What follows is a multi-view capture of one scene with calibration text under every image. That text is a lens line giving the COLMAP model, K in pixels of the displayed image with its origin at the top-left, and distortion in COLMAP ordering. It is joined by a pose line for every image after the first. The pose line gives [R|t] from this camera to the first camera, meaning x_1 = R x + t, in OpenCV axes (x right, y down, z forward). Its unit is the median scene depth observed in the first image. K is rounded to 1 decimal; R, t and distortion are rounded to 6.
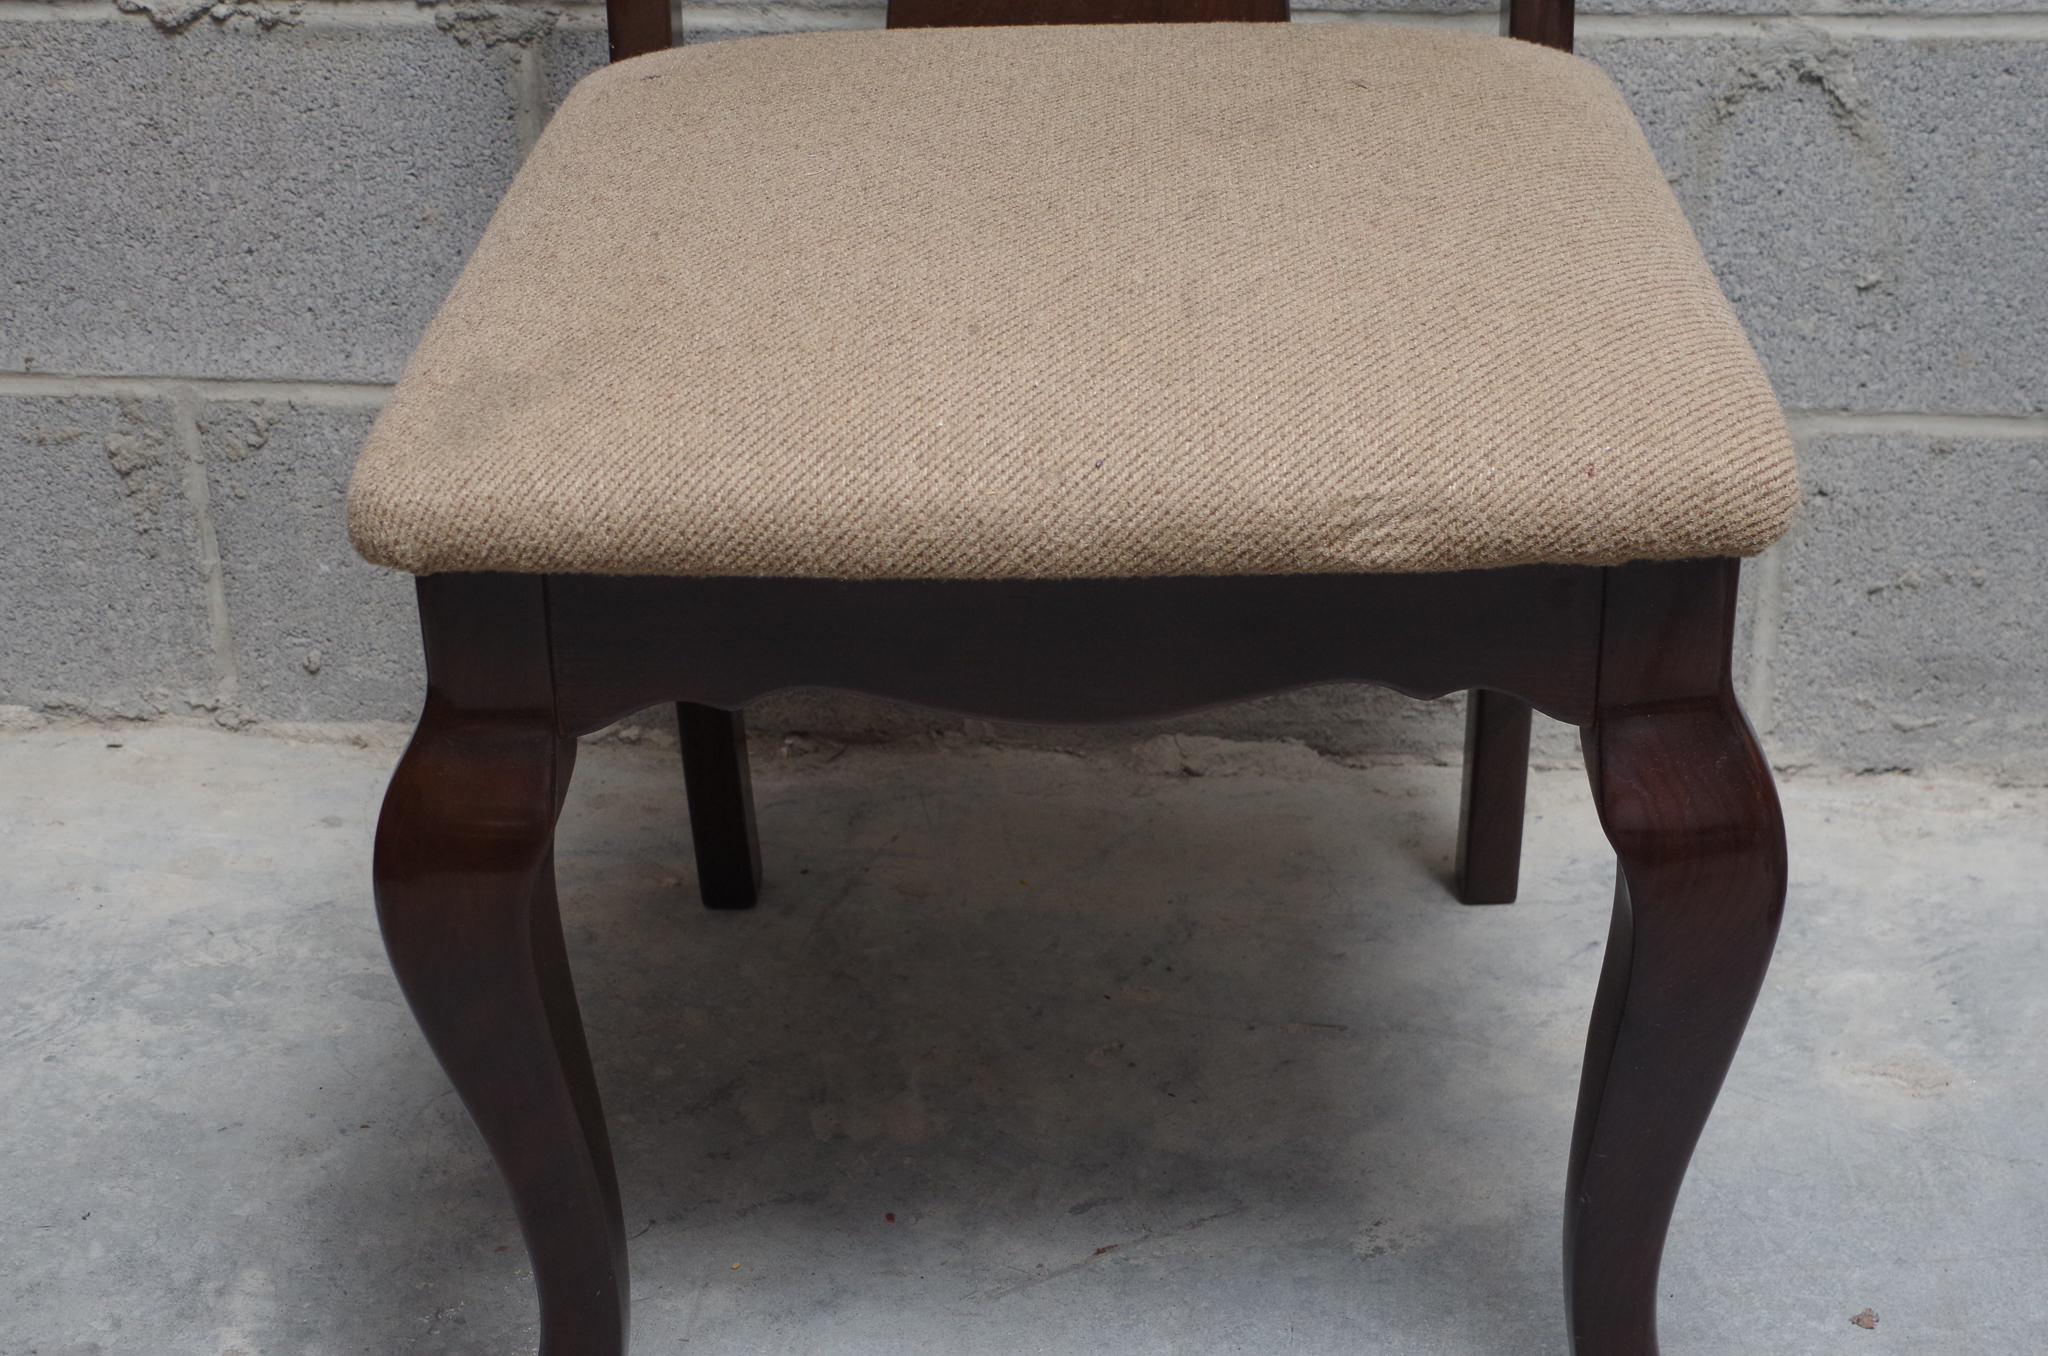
lens RADIAL K [[3628.8, 0, 1054.3], [0, 3628.8, 615.2], [0, 0, 1]] dist [0.137934, 0.000000]
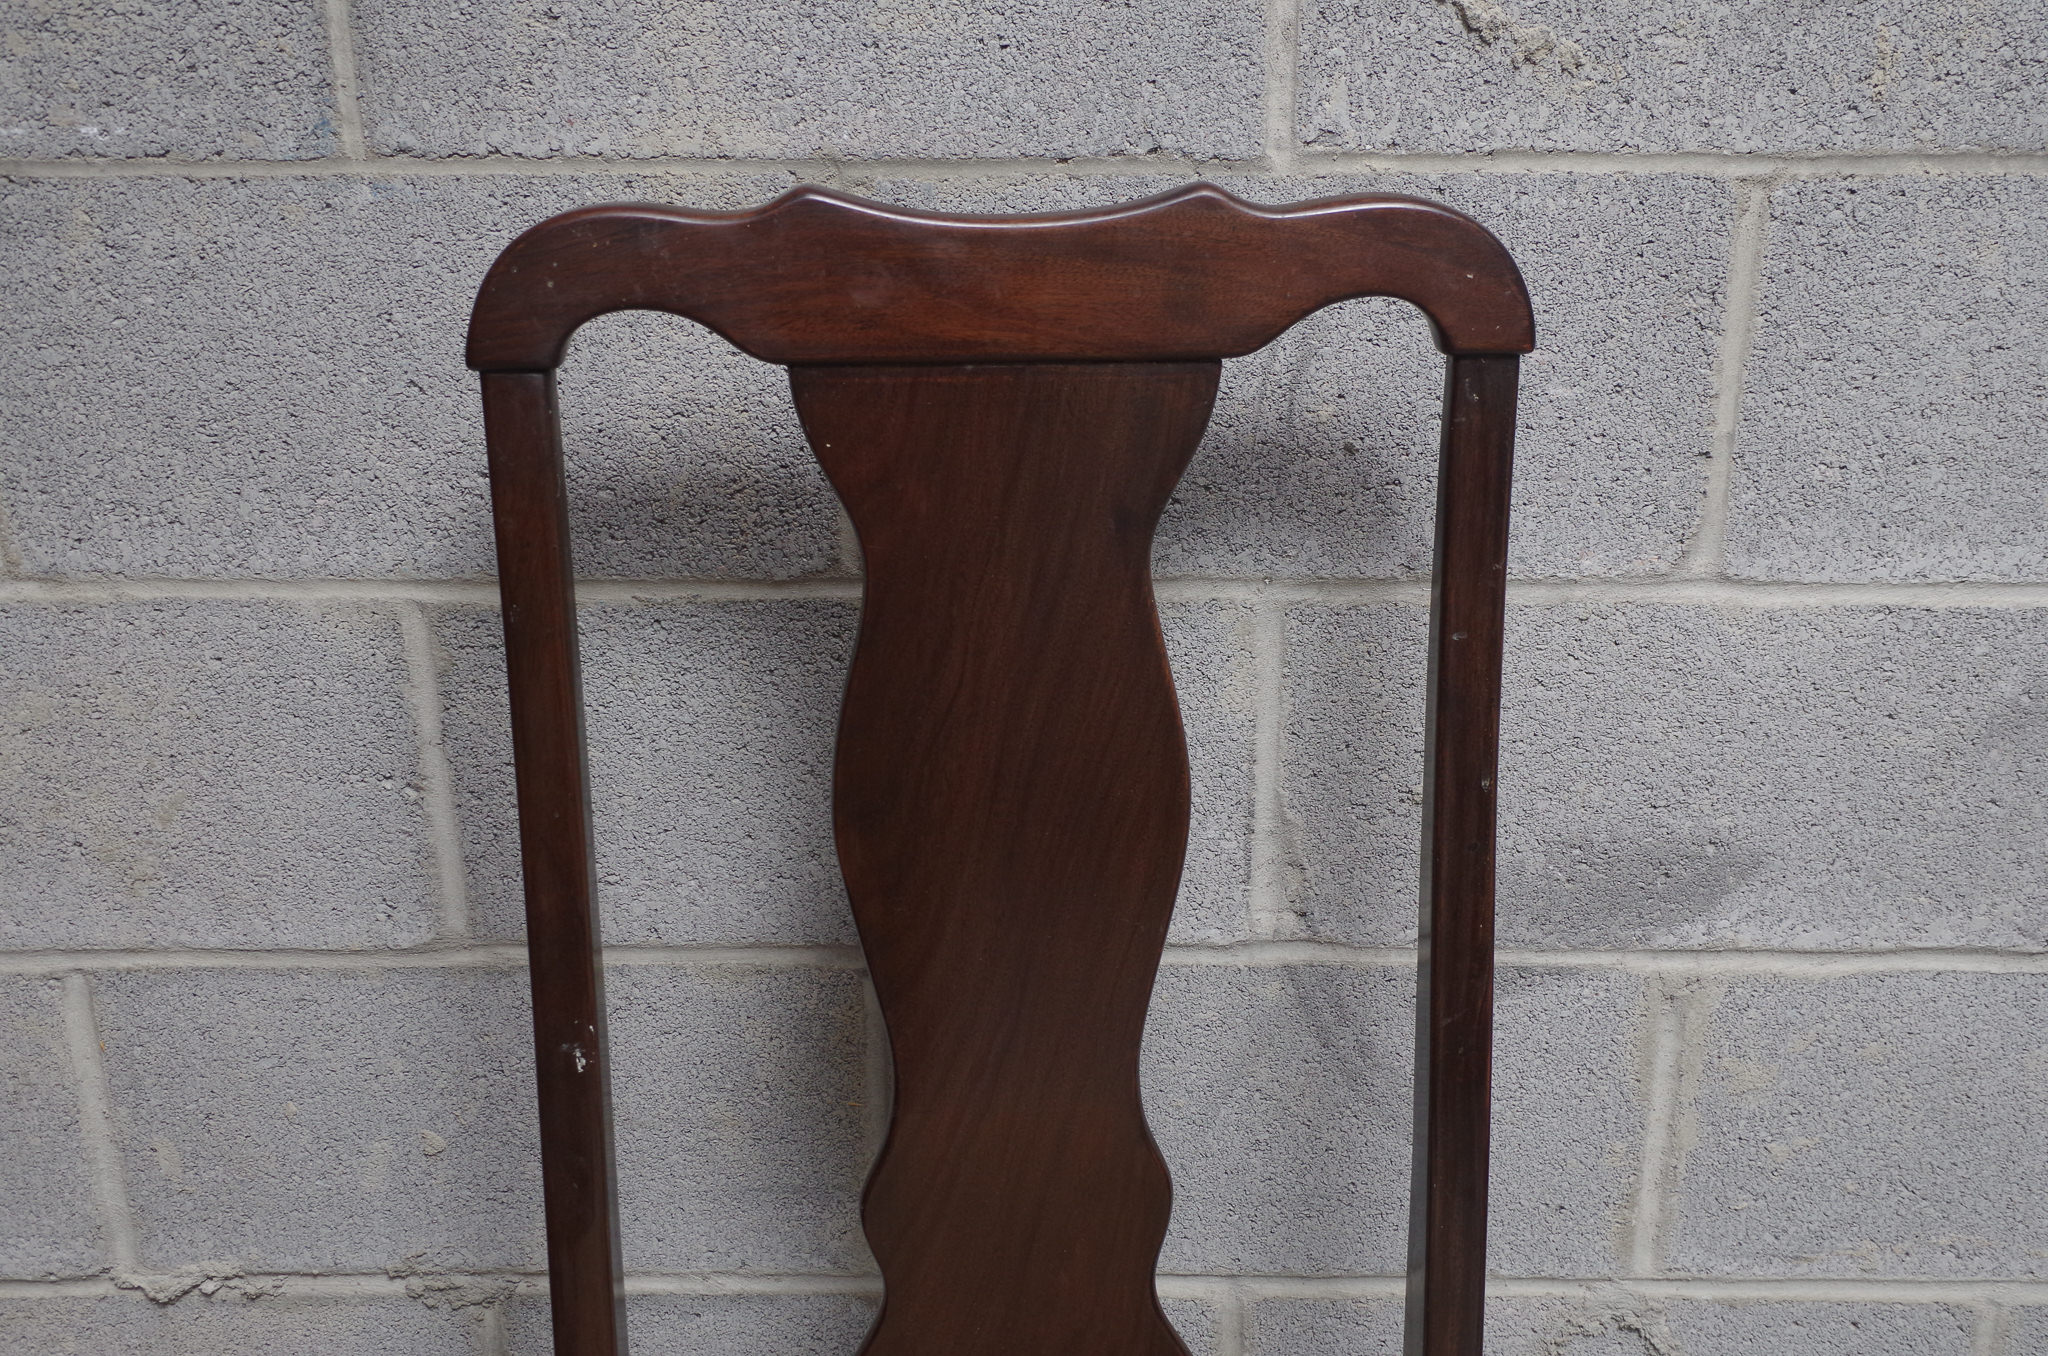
lens RADIAL K [[2273.9, 0, 1036.9], [0, 2273.9, 706.6], [0, 0, 1]] dist [0.017879, 0.000000]
pose [[0.996089, -0.017041, 0.086692, -0.036079], [0.024732, 0.995775, -0.088435, -0.278112], [-0.084818, 0.090233, 0.992302, 0.286485]]
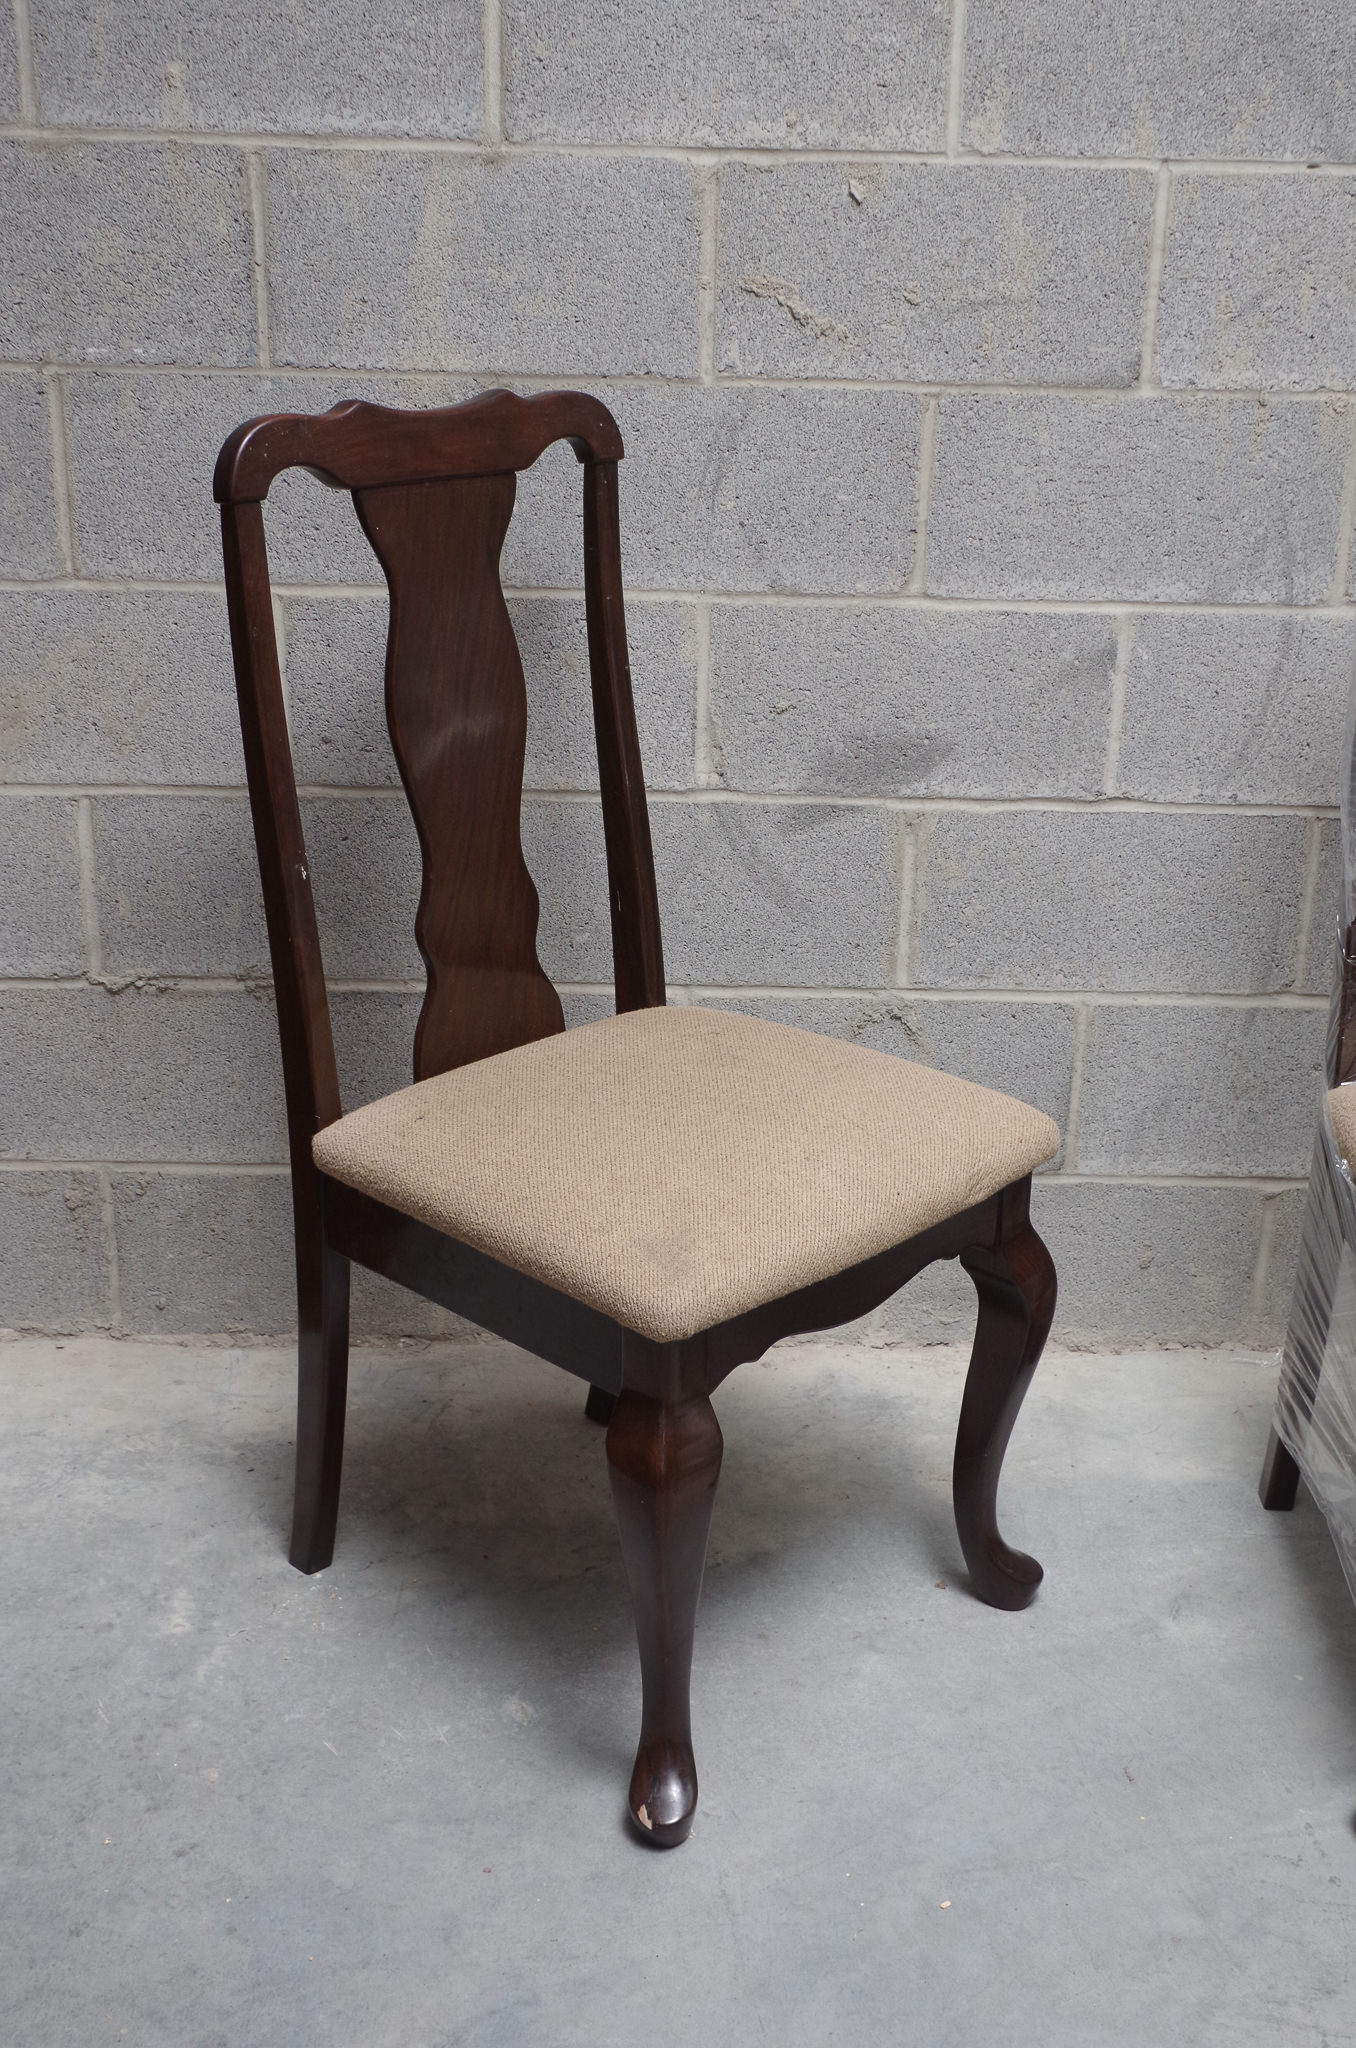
lens RADIAL K [[2273.9, 0, 666.0], [0, 2273.9, 1045.5], [0, 0, 1]] dist [0.017879, 0.000000]
pose [[0.992187, 0.000113, 0.124756, -0.094913], [0.014635, 0.992989, -0.117295, 0.025205], [-0.123895, 0.118204, 0.985230, -0.302670]]
